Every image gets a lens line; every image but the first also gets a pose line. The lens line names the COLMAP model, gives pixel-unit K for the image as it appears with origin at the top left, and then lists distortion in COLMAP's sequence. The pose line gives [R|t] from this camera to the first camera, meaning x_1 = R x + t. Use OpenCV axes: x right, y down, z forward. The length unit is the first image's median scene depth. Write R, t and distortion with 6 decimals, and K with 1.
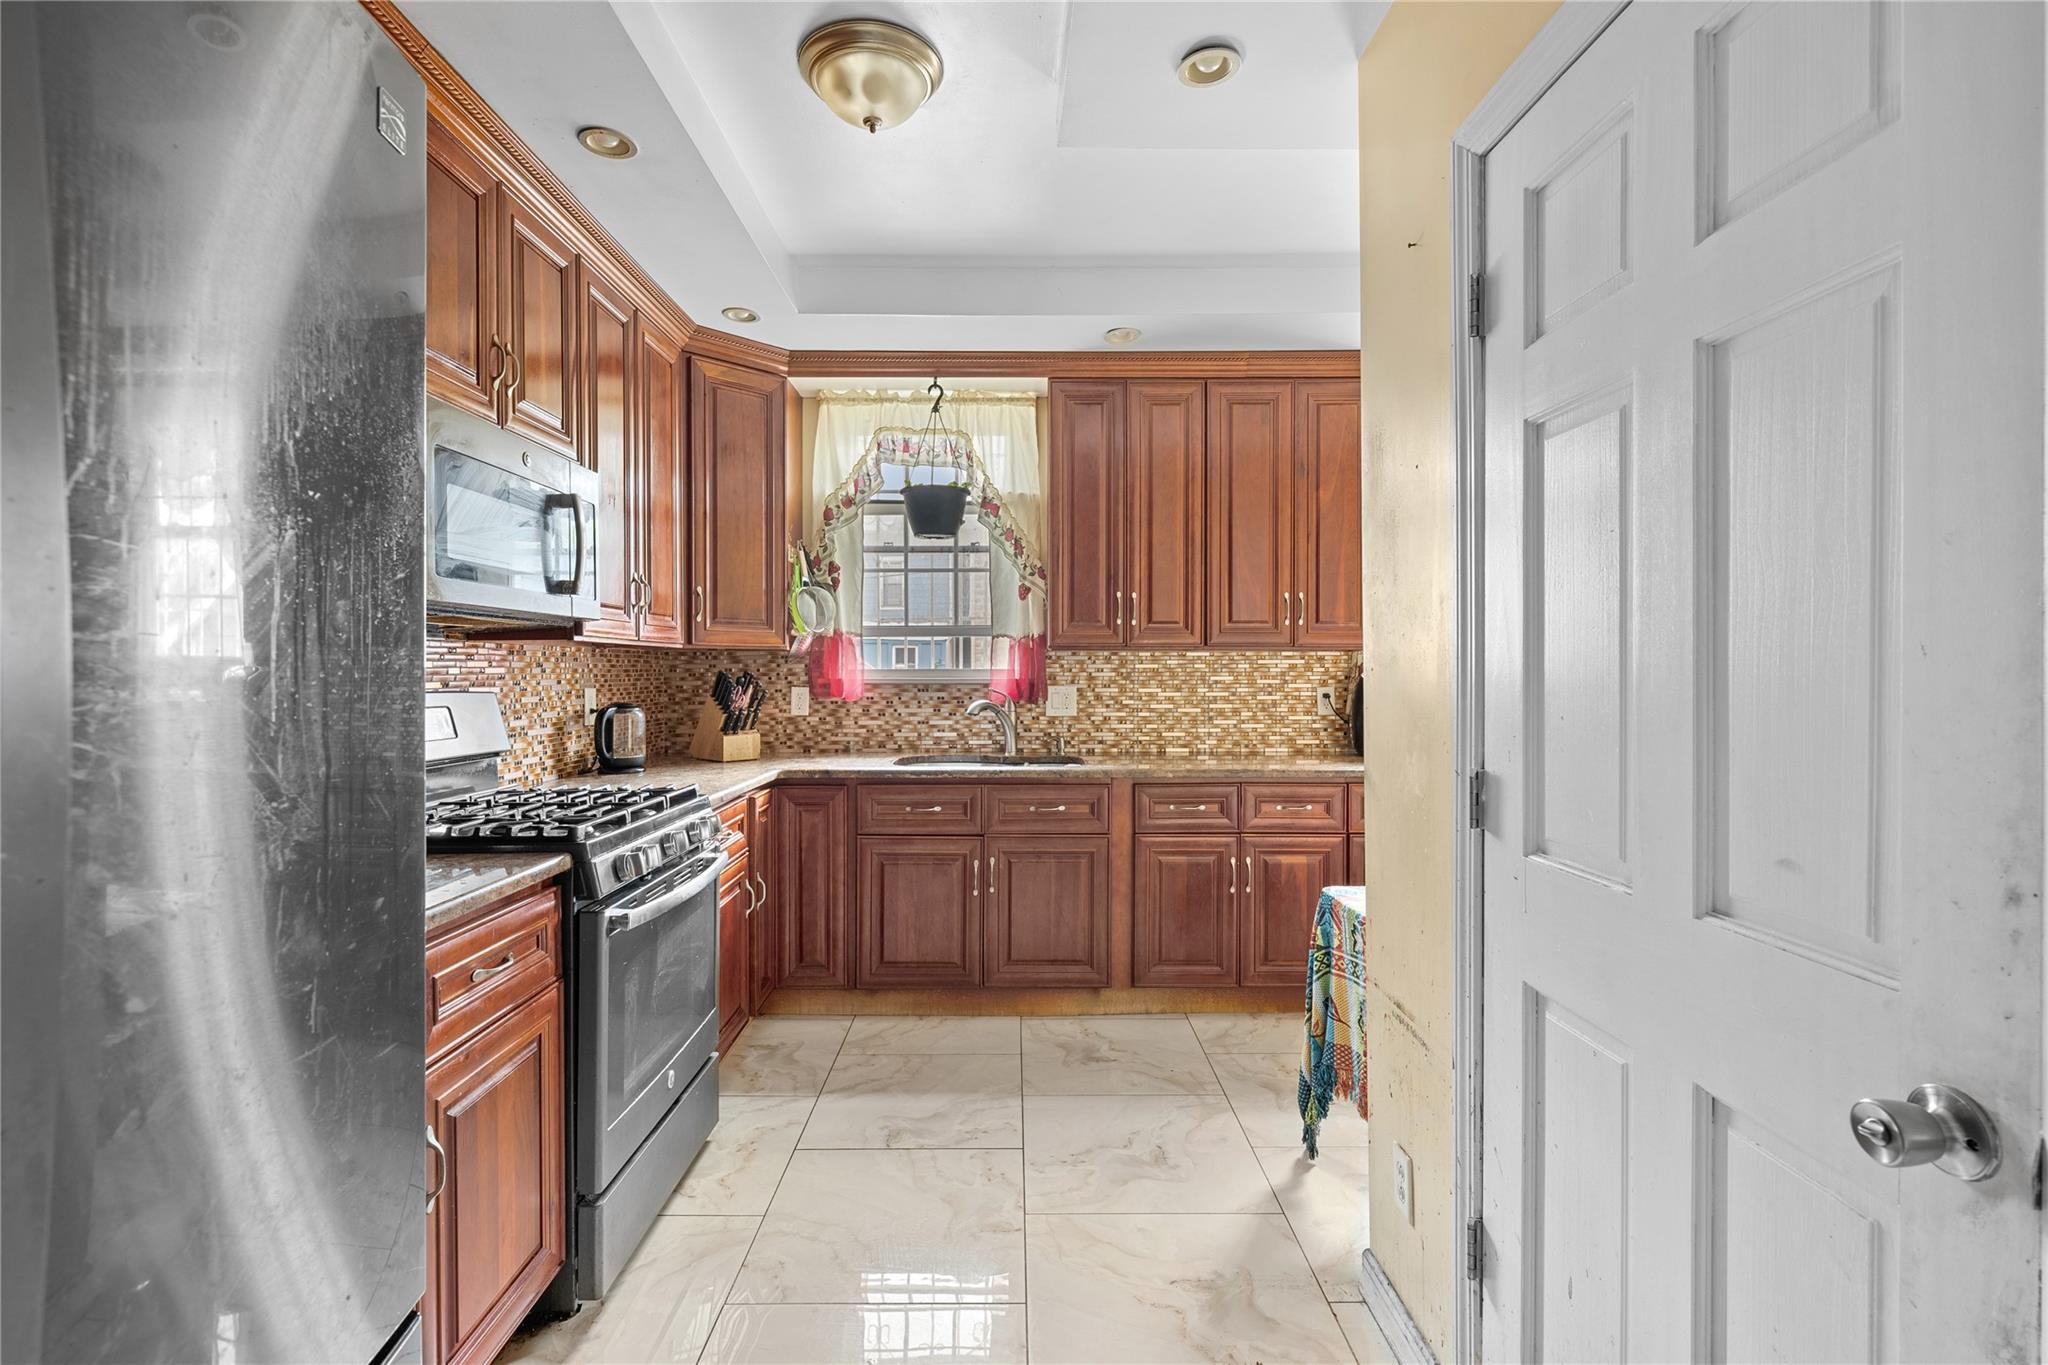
lens RADIAL K [[944.8, 0, 1022.7], [0, 944.8, 672.2], [0, 0, 1]] dist [-0.000698, -0.000013]
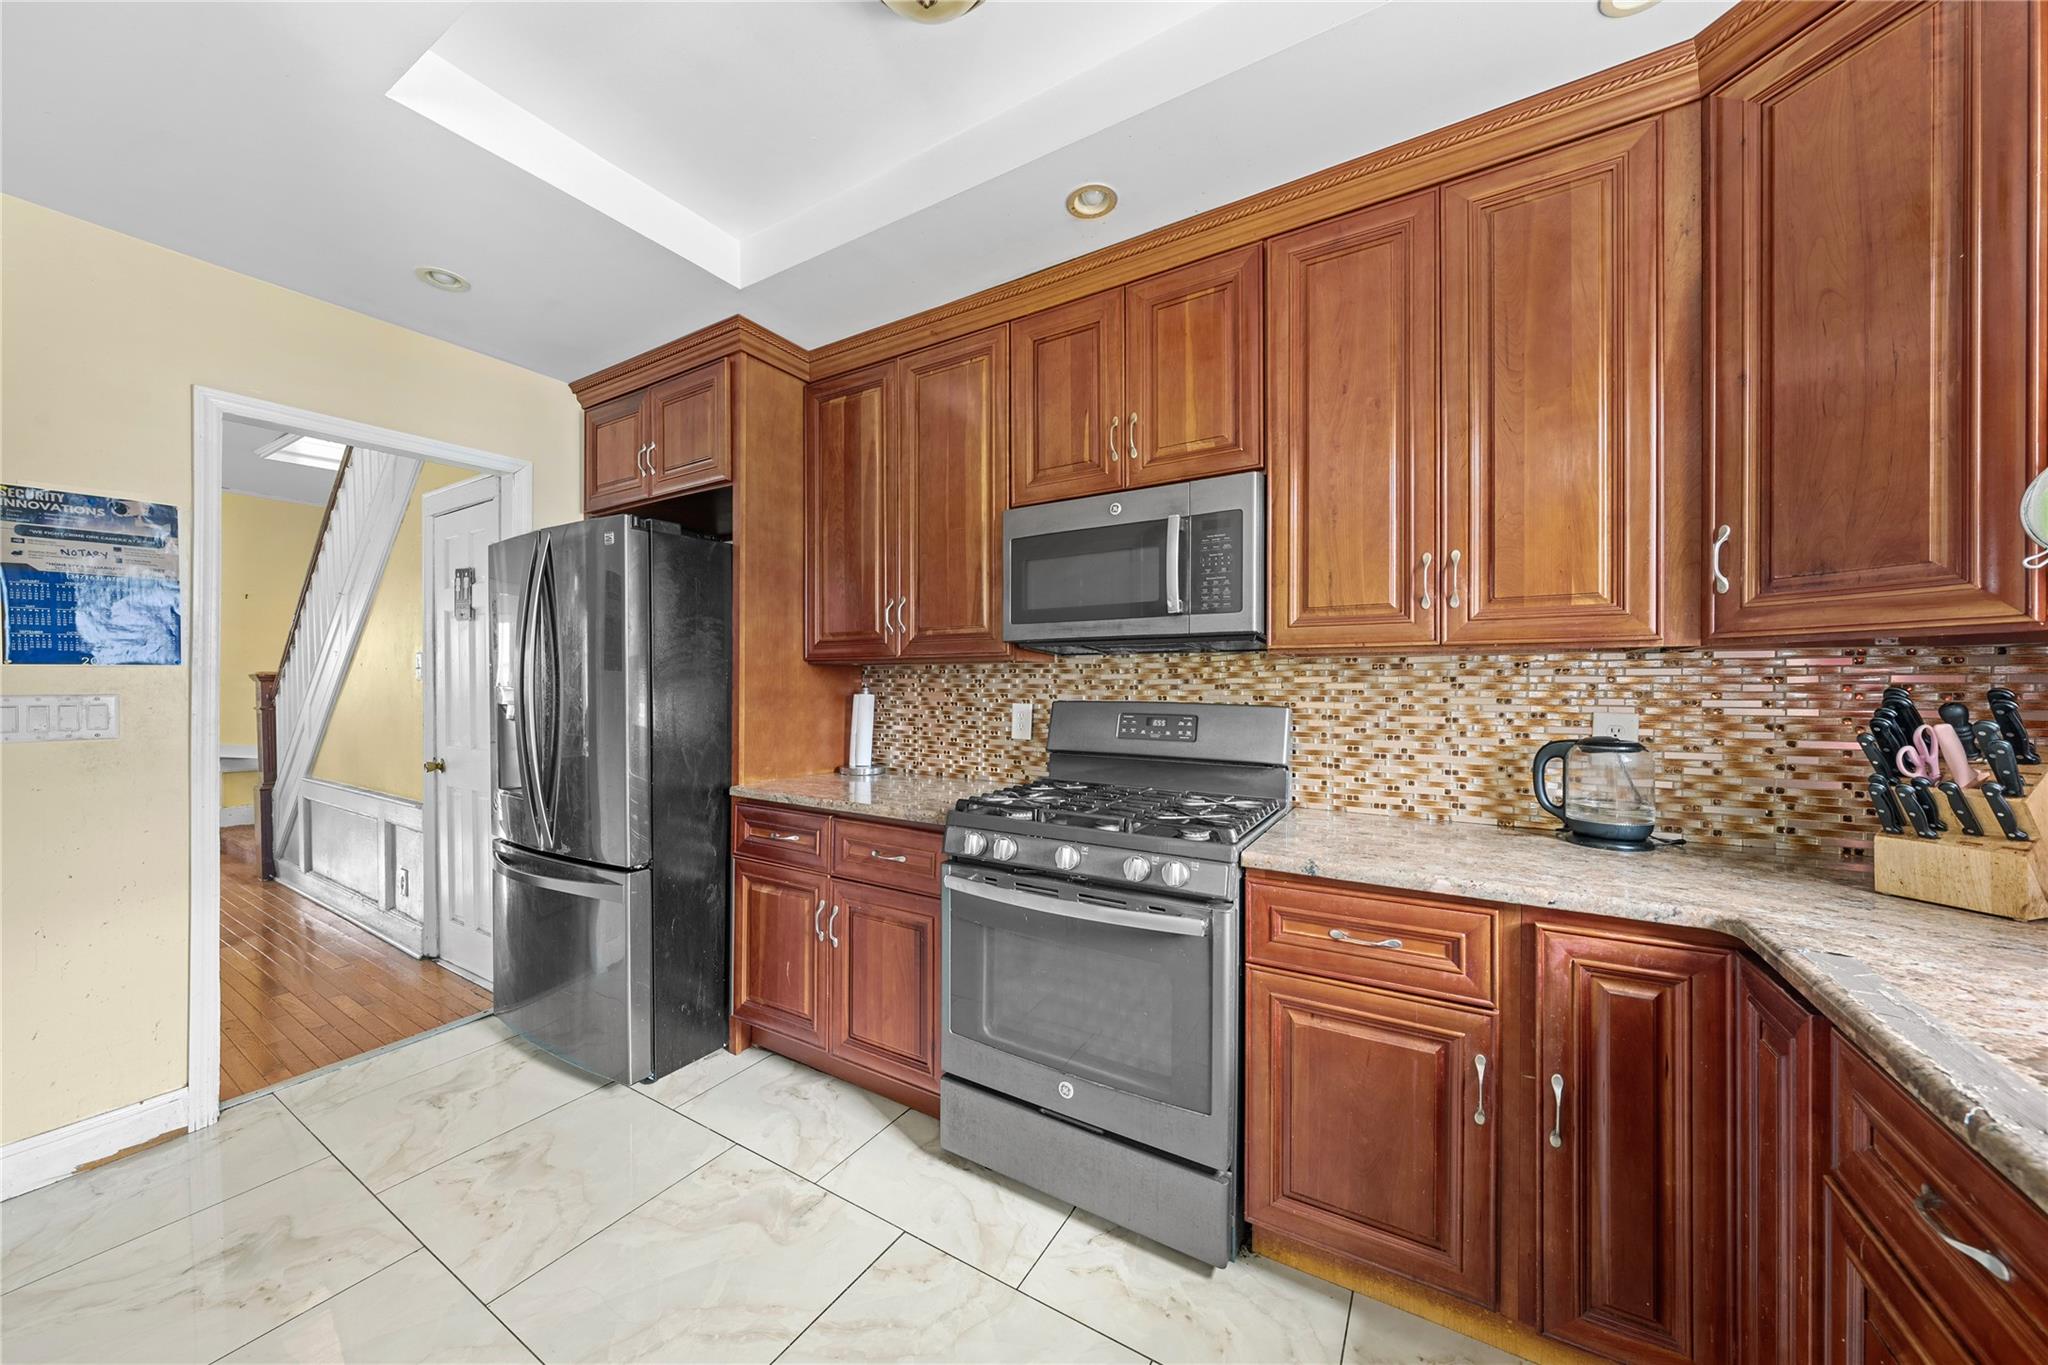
lens RADIAL K [[717.8, 0, 1017.5], [0, 717.8, 689.2], [0, 0, 1]] dist [-0.002736, 0.000337]
pose [[-0.531815, 0.001712, -0.846859, 0.193186], [-0.007597, 0.999948, 0.006793, -0.000828], [0.846827, 0.010046, -0.531774, 0.860568]]
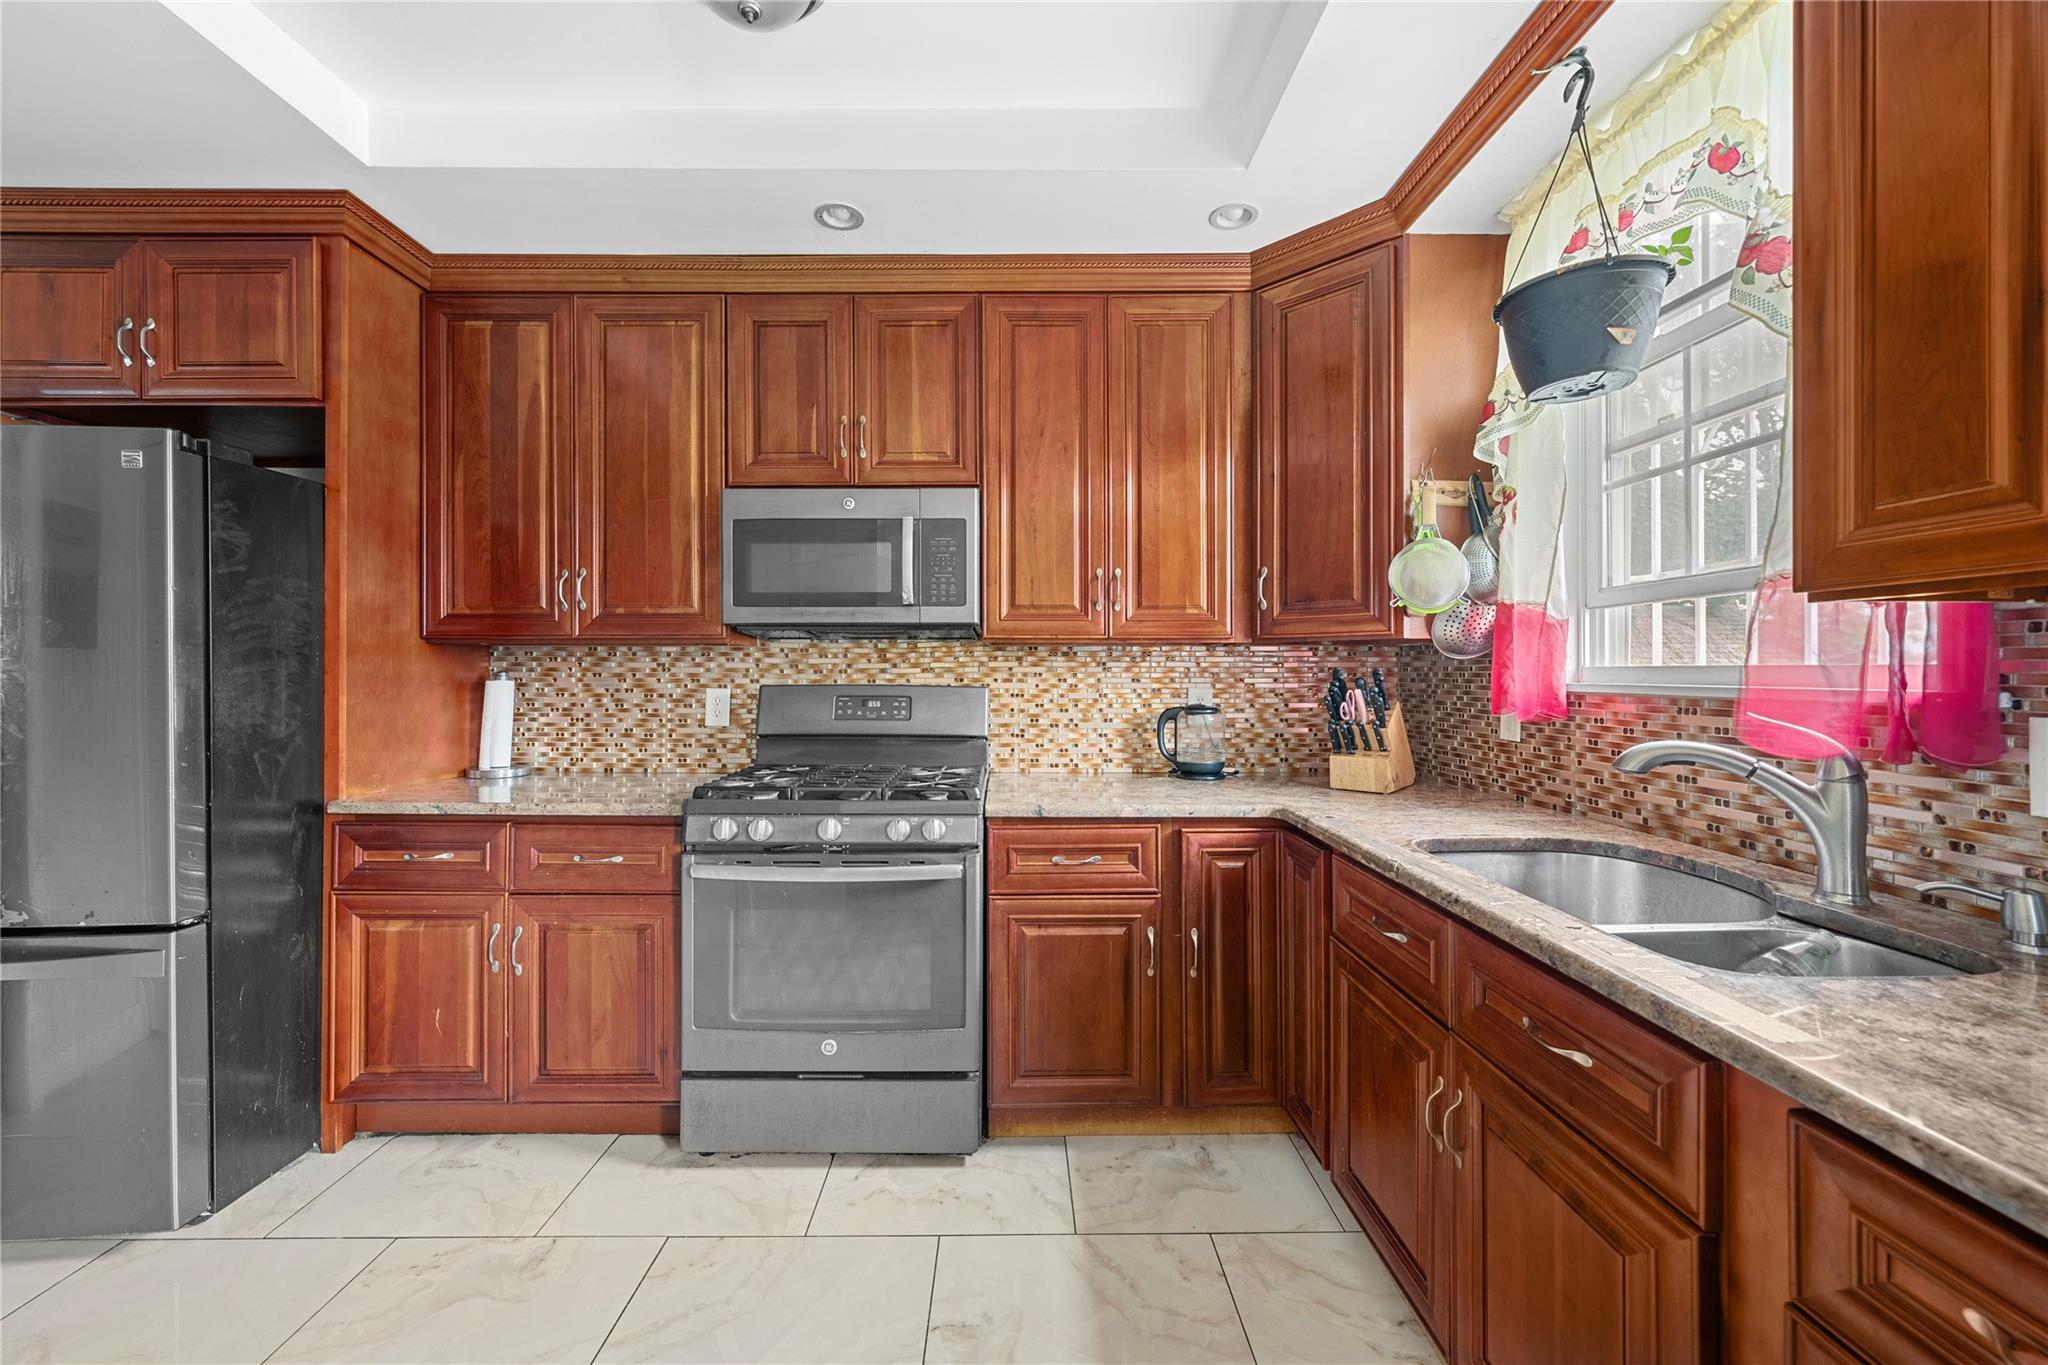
lens RADIAL K [[772.7, 0, 1027.0], [0, 772.7, 674.8], [0, 0, 1]] dist [0.000054, -0.000358]
pose [[0.002198, 0.001429, -0.999997, 0.321754], [-0.005310, 0.999985, 0.001417, 0.002686], [0.999983, 0.005307, 0.002206, 0.774371]]
